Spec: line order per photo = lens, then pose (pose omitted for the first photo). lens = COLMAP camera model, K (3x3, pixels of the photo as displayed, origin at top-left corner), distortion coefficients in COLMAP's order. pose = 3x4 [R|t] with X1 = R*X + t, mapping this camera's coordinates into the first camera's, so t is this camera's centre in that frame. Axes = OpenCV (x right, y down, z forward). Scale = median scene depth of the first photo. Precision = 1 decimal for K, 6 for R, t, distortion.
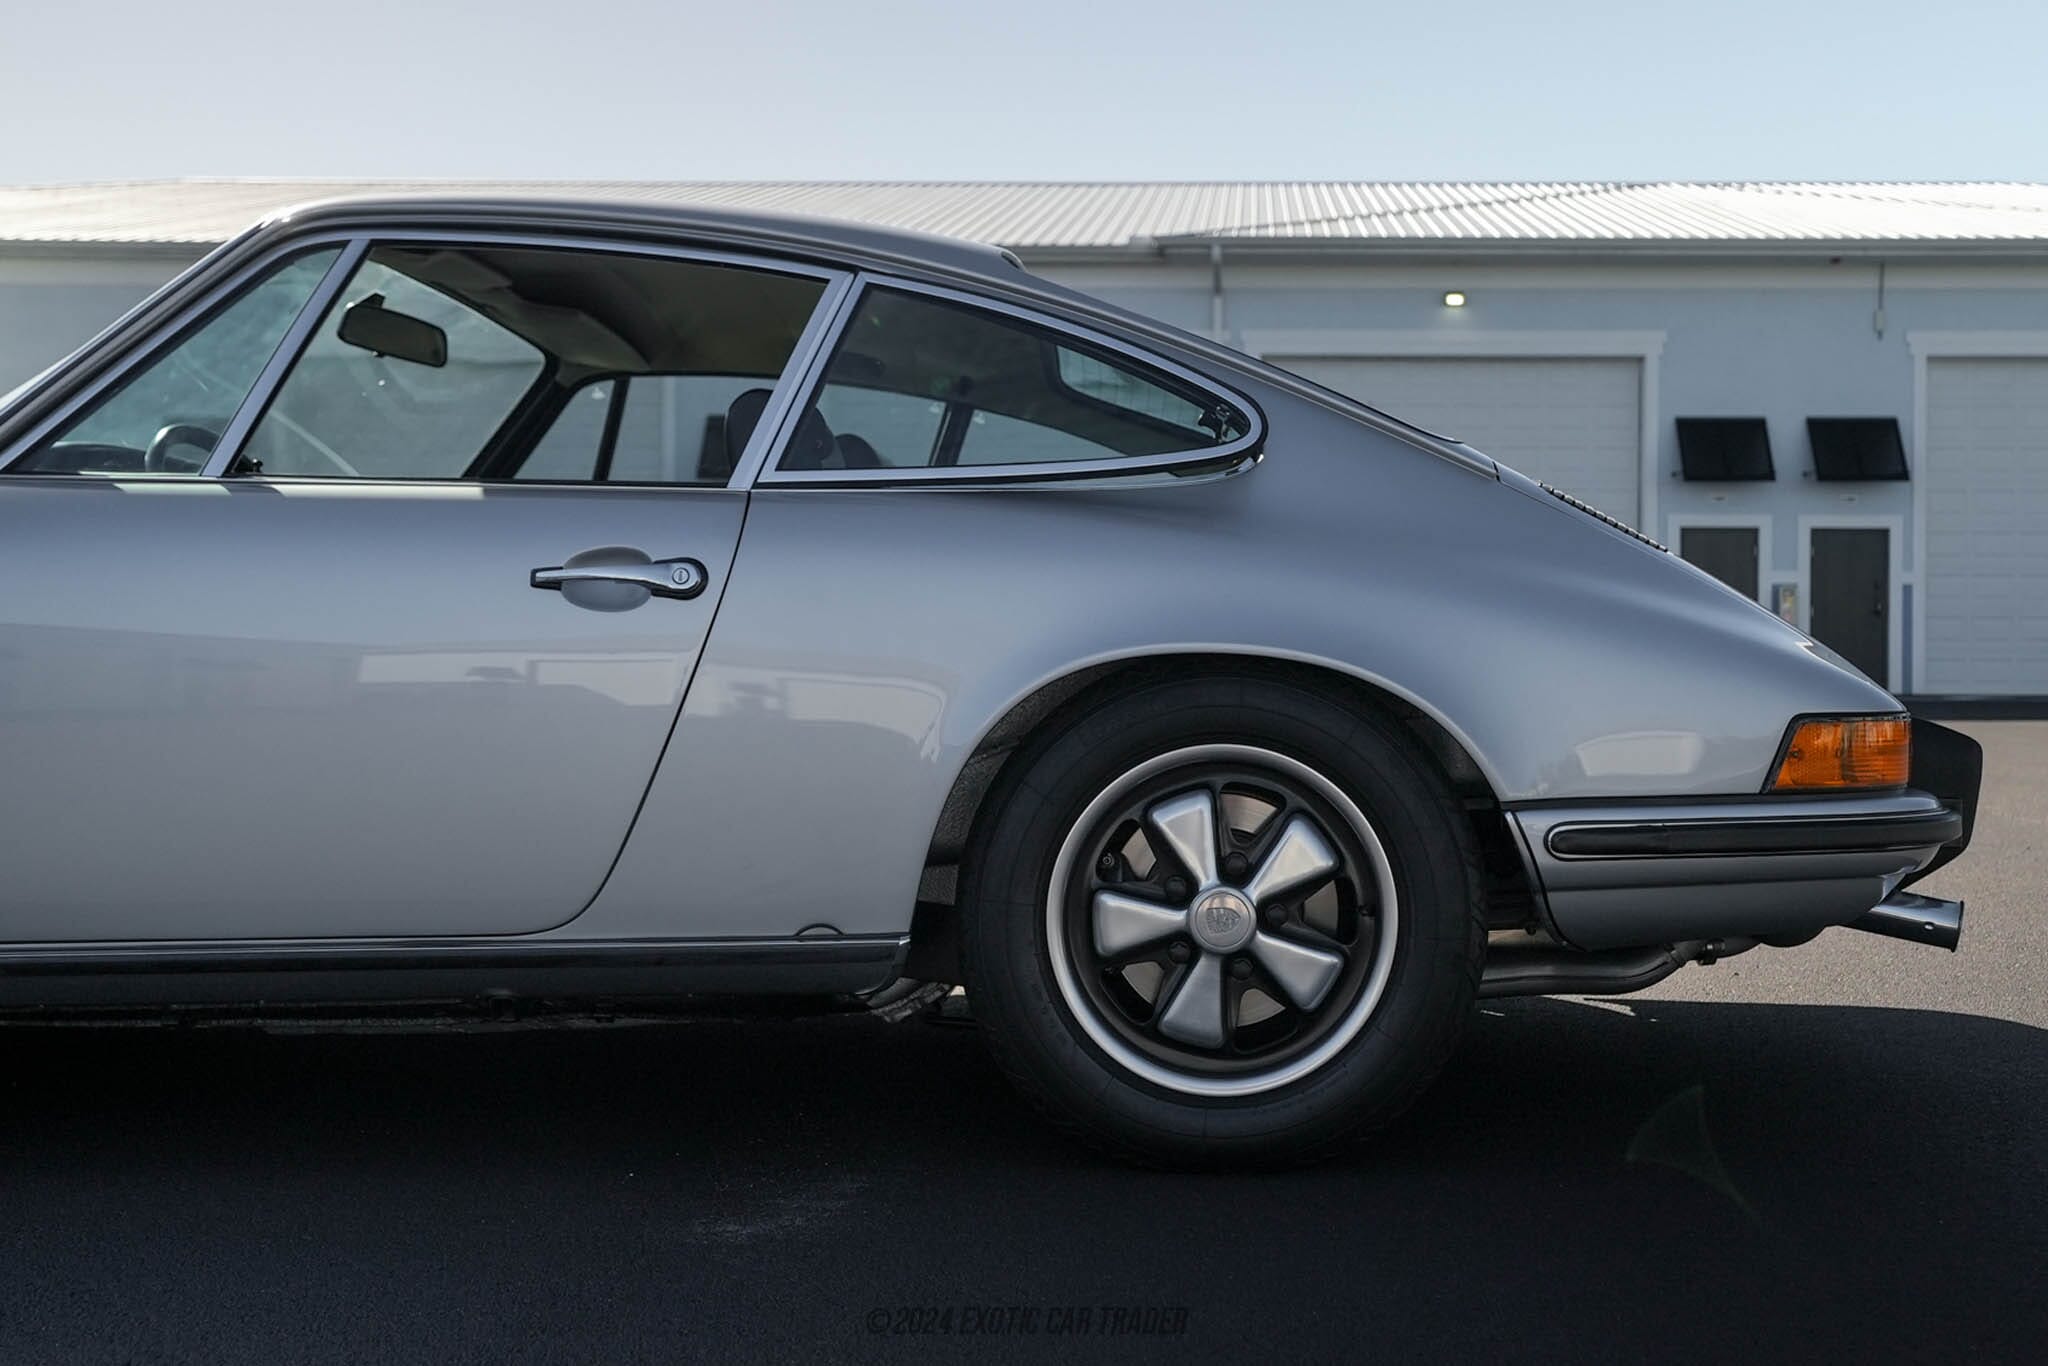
lens RADIAL K [[1662.4, 0, 1024.0], [0, 1662.4, 683.0], [0, 0, 1]] dist [0.003358, 0.009206]
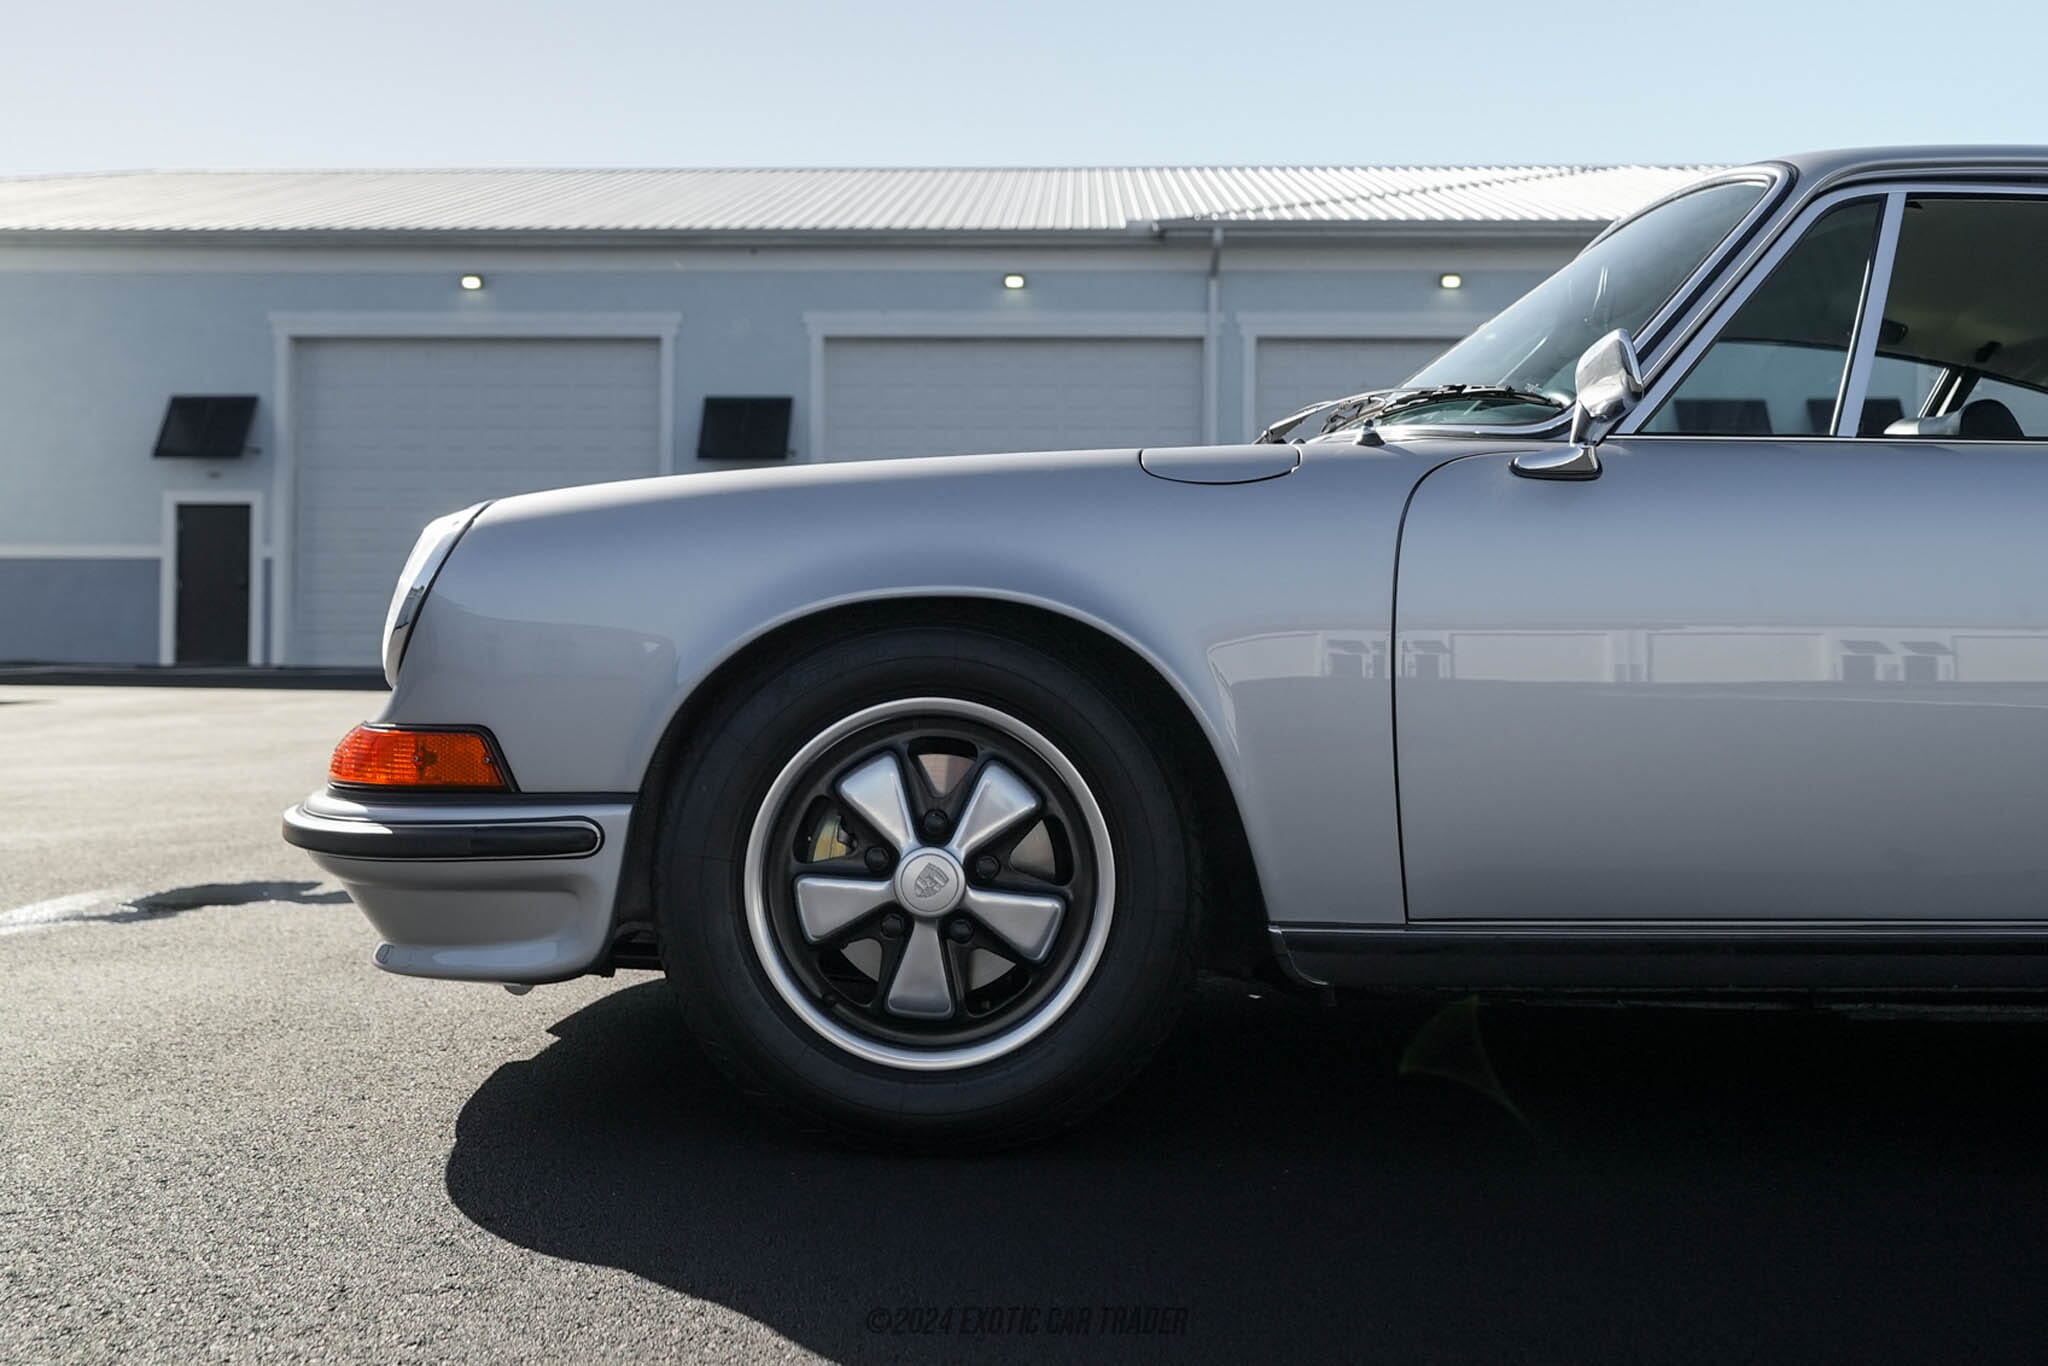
lens RADIAL K [[1639.3, 0, 1024.6], [0, 1639.3, 636.1], [0, 0, 1]] dist [0.004984, -0.011104]
pose [[0.999472, 0.004418, -0.032179, 0.135118], [-0.004873, 0.999889, -0.014056, 0.000071], [0.032113, 0.014205, 0.999383, 0.000657]]
